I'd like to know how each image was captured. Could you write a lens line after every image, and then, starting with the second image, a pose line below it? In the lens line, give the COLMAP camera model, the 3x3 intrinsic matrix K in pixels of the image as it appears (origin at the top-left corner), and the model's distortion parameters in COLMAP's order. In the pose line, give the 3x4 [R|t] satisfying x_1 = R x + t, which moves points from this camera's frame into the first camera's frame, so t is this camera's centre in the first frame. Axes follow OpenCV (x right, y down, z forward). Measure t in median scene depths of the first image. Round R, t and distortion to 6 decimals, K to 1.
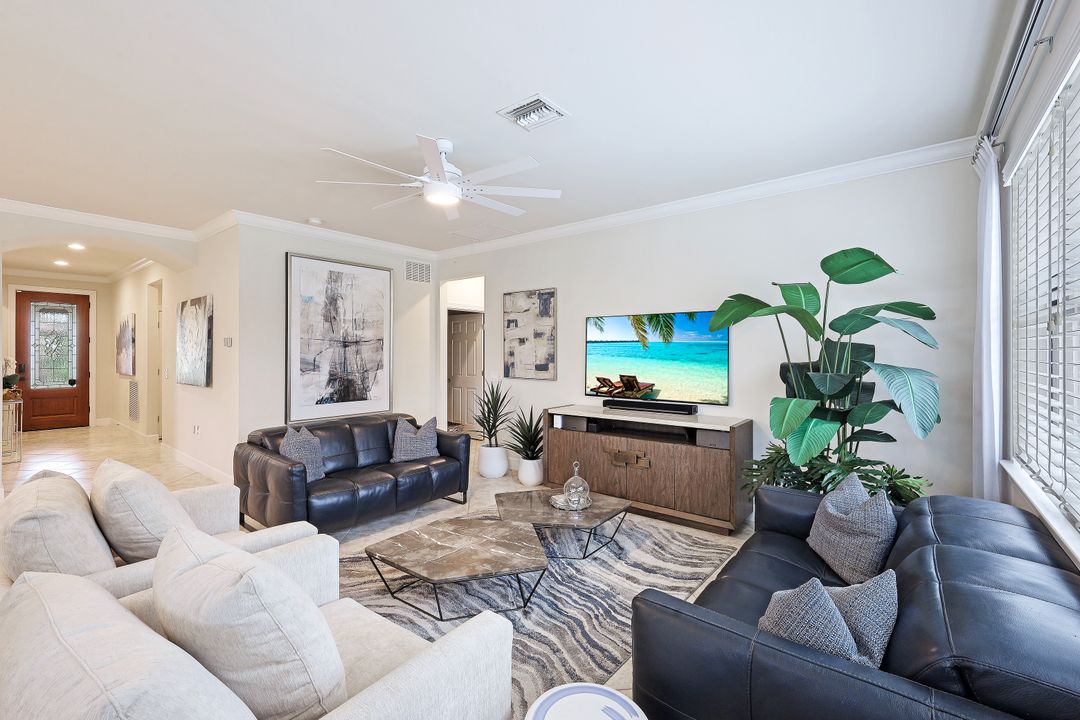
lens RADIAL K [[463.1, 0, 539.0], [0, 463.1, 355.2], [0, 0, 1]] dist [0.000551, 0.000008]
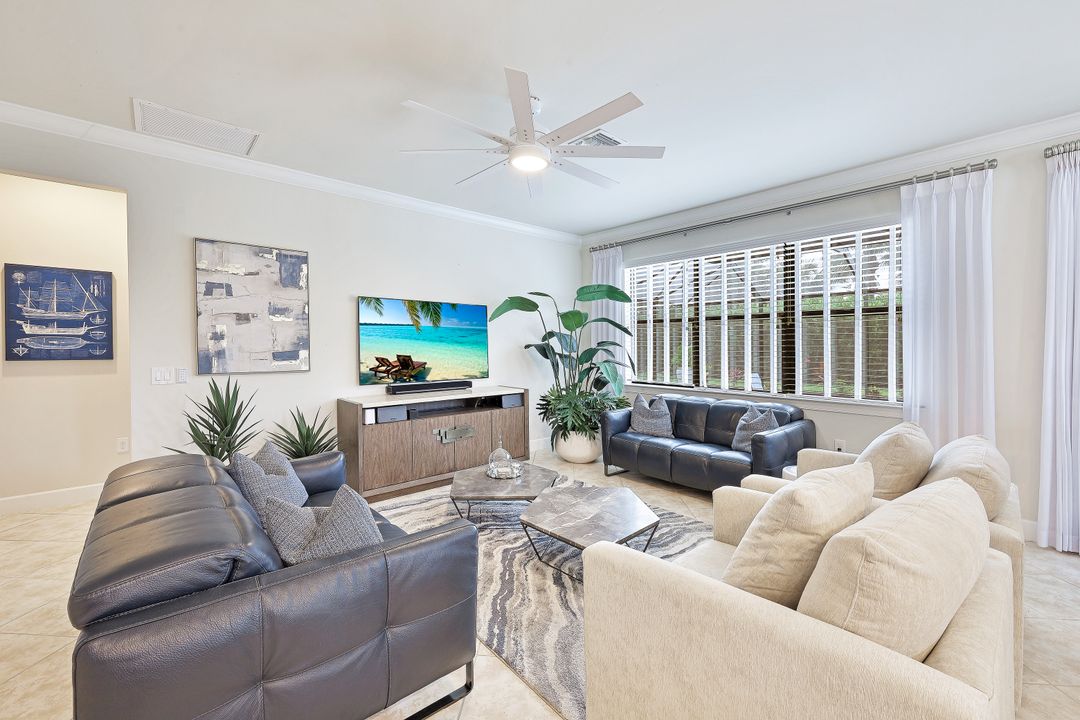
lens RADIAL K [[446.5, 0, 536.8], [0, 446.5, 353.2], [0, 0, 1]] dist [-0.000593, -0.000080]
pose [[0.173771, -0.023451, 0.984507, -0.638880], [-0.000028, 0.999716, 0.023818, 0.005976], [-0.984786, -0.004166, 0.173721, 0.493422]]
